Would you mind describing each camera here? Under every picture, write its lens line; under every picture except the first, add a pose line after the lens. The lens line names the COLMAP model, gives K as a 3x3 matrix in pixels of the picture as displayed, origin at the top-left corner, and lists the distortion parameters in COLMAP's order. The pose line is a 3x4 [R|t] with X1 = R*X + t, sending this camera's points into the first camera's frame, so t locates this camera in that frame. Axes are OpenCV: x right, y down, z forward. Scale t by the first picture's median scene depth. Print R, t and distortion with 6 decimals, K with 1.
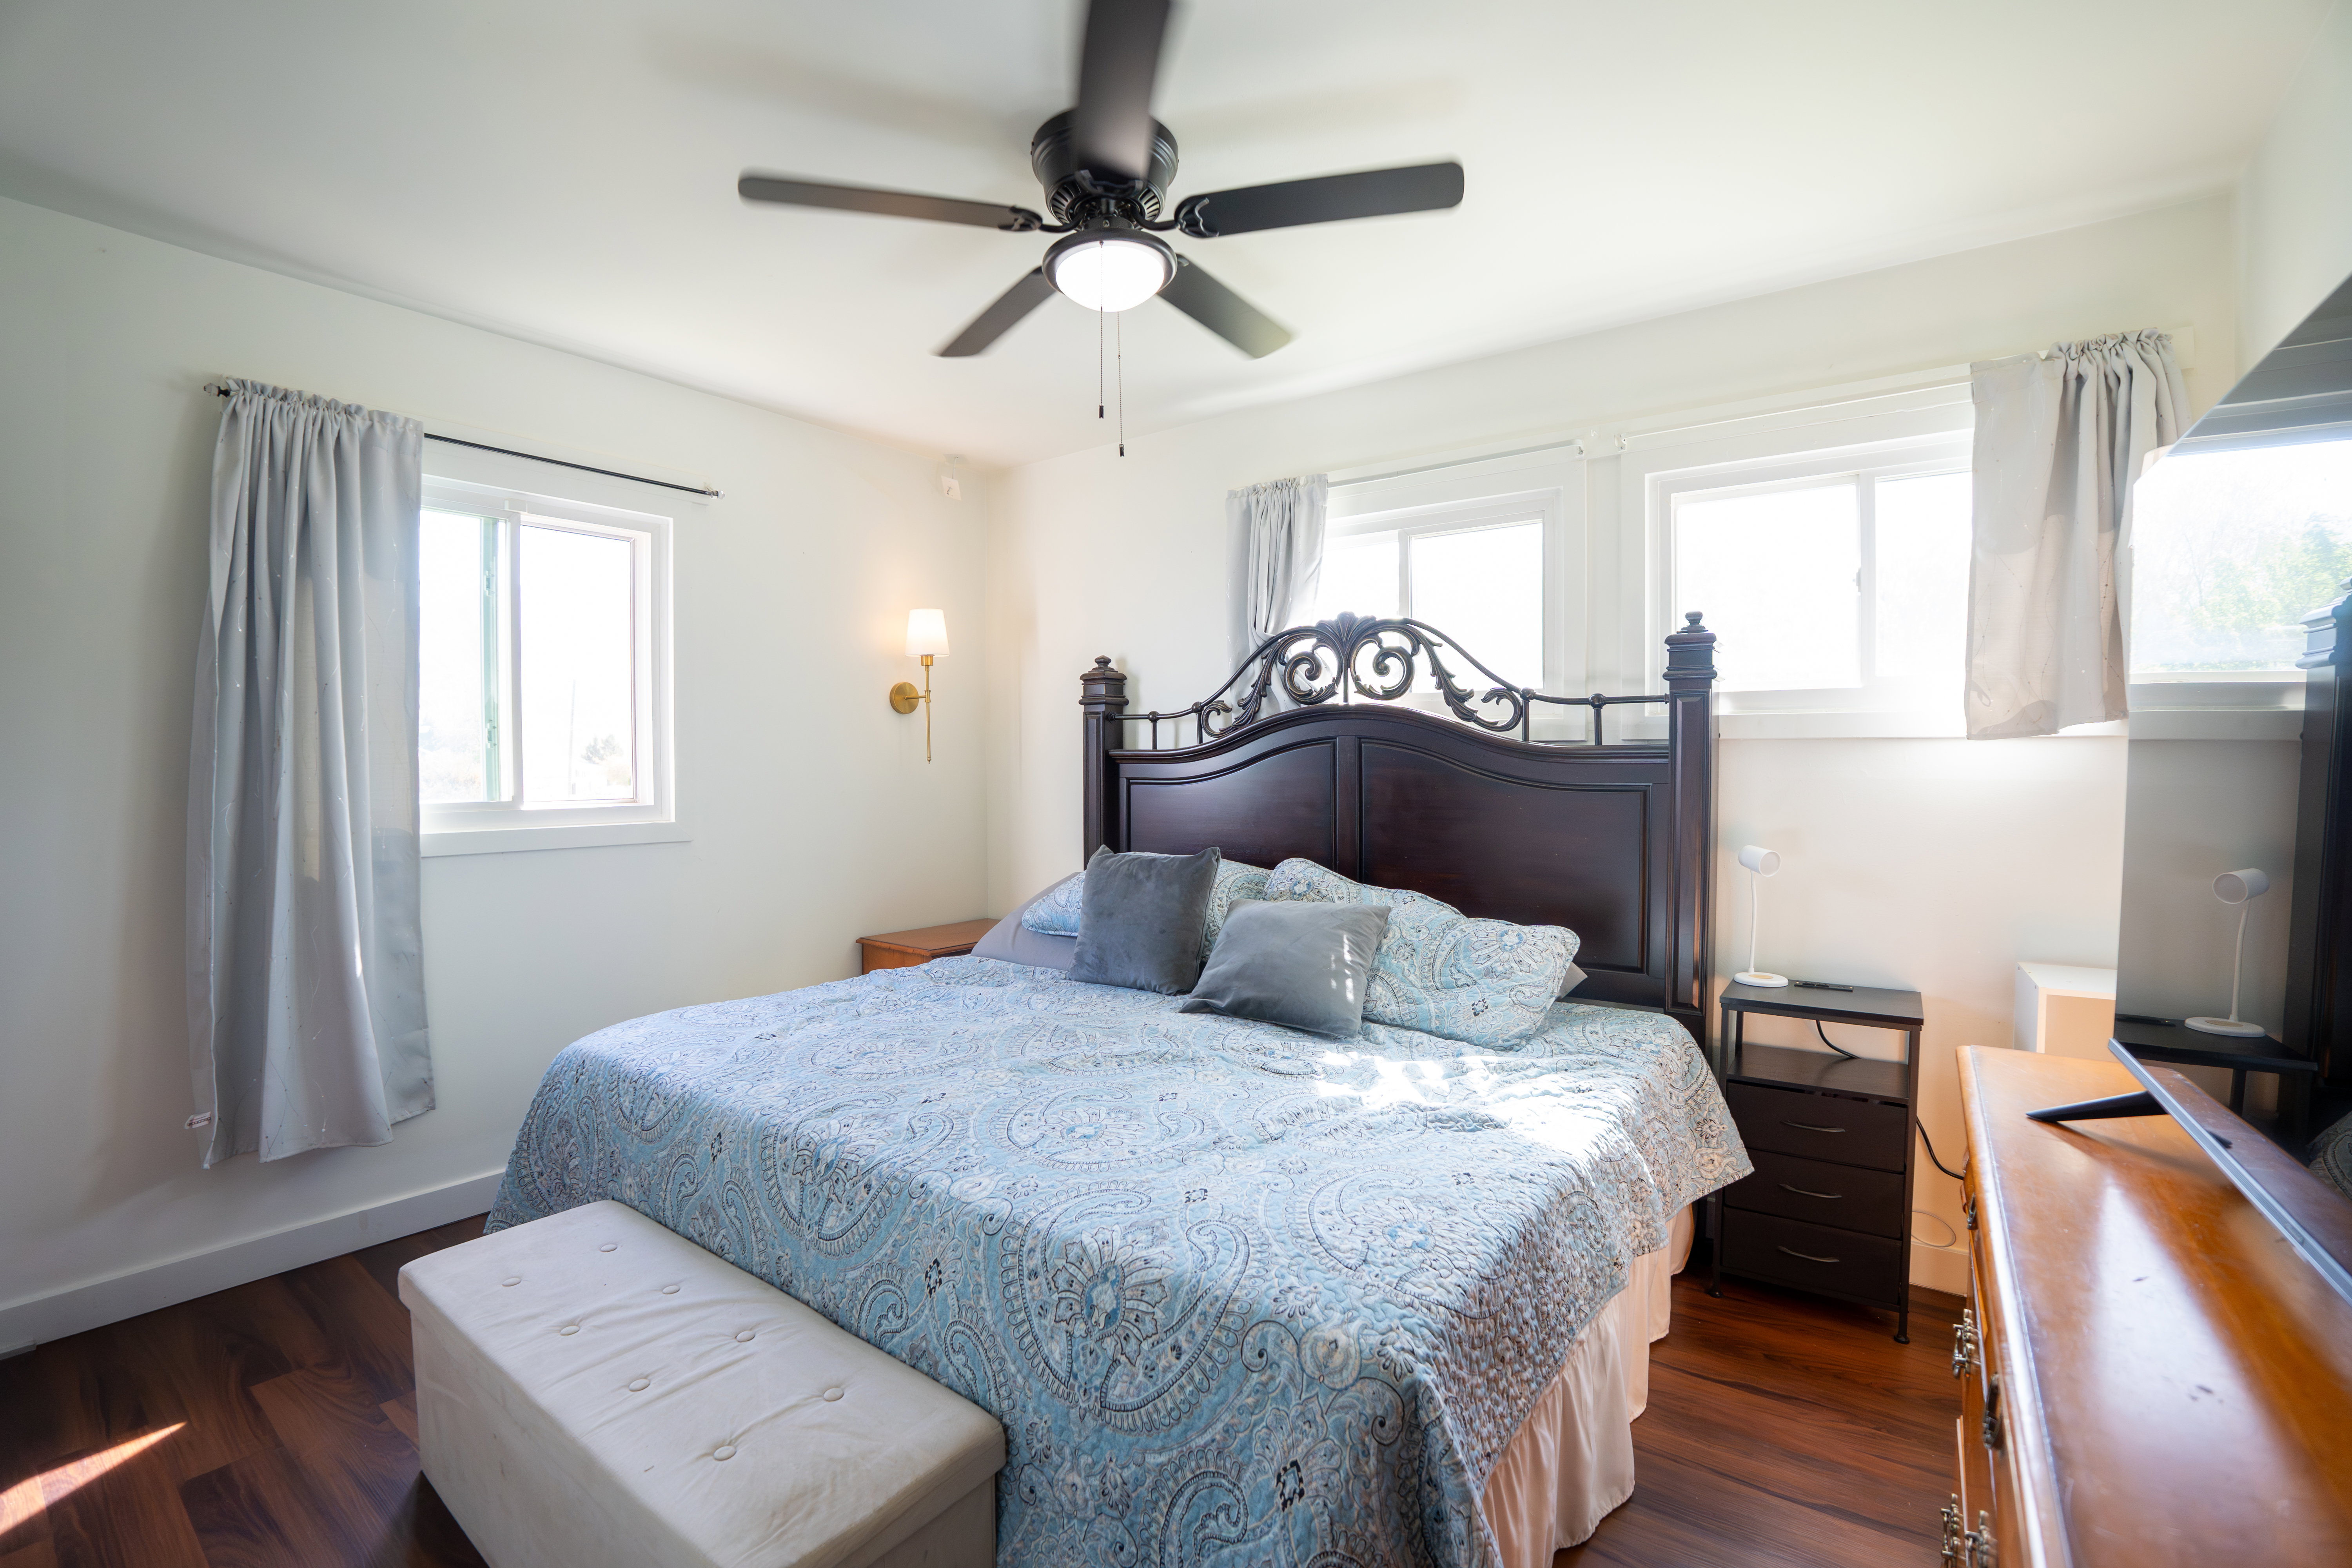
lens RADIAL K [[1033.1, 0, 1177.8], [0, 1033.1, 788.0], [0, 0, 1]] dist [-0.075119, 0.017678]
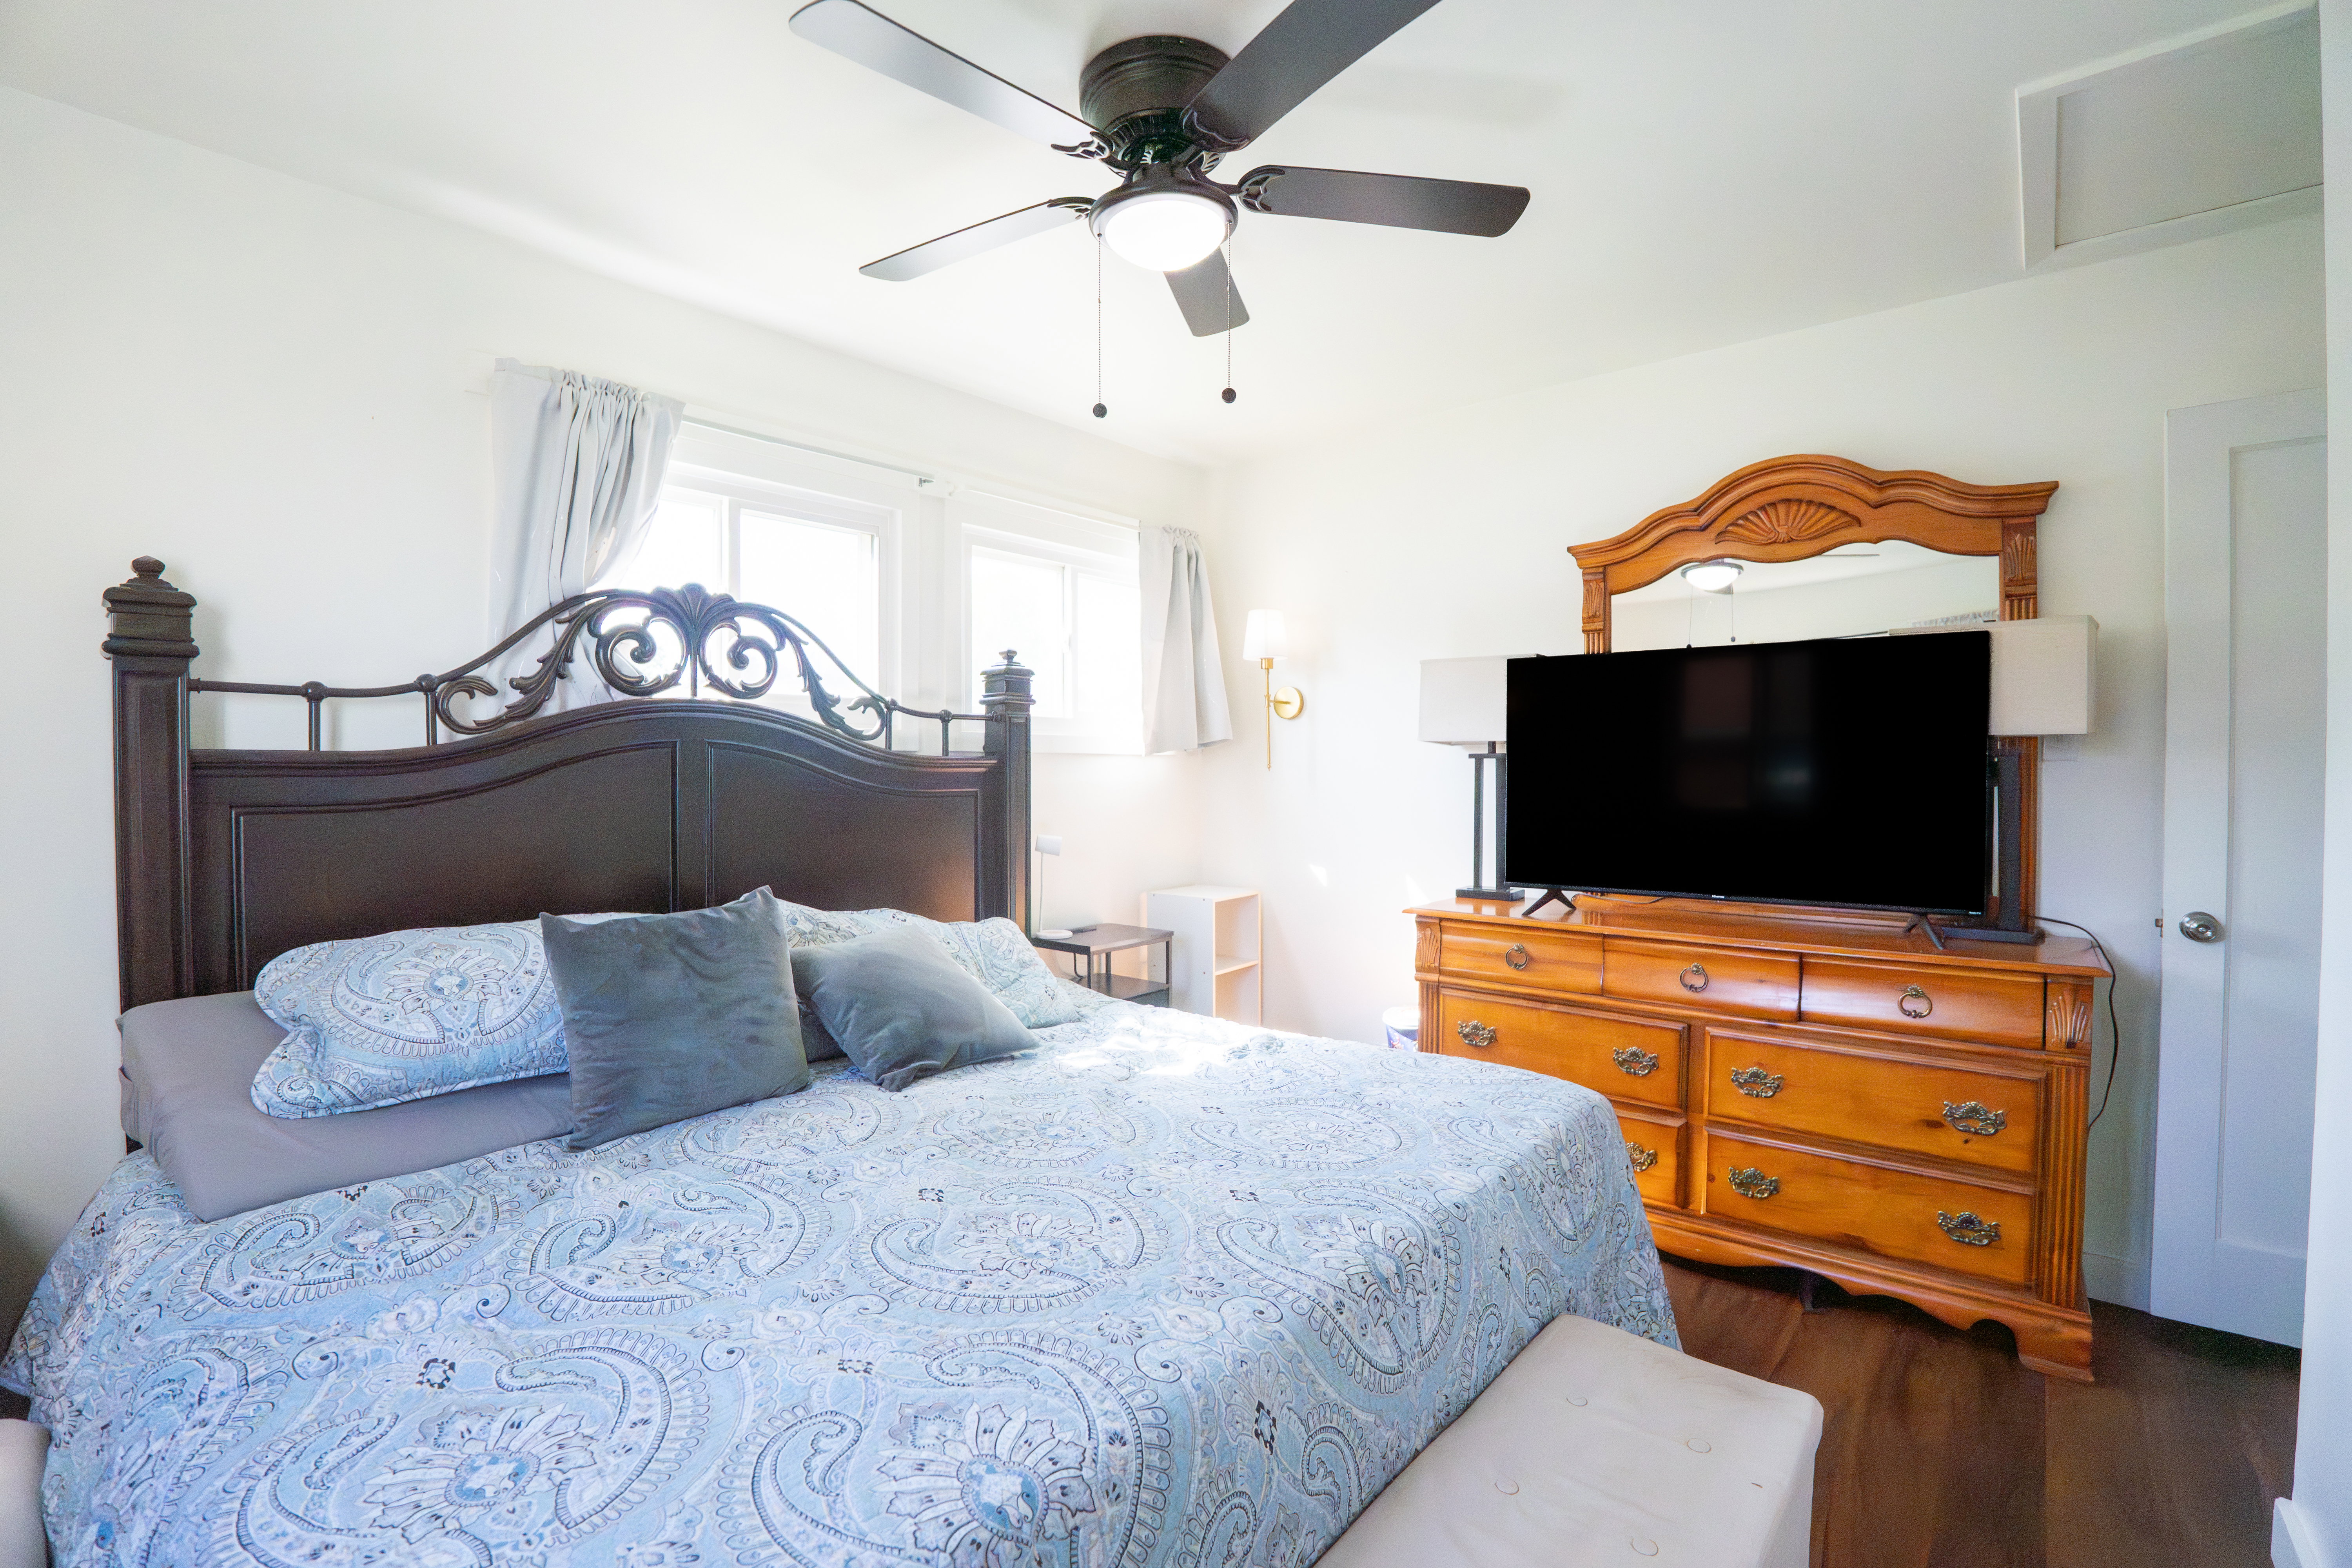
lens RADIAL K [[1033.1, 0, 1177.8], [0, 1033.1, 788.0], [0, 0, 1]] dist [-0.075119, 0.017678]
pose [[0.082808, -0.013105, 0.996479, -0.600743], [0.029392, 0.999511, 0.010702, -0.010289], [-0.996132, 0.028402, 0.083153, 0.576883]]
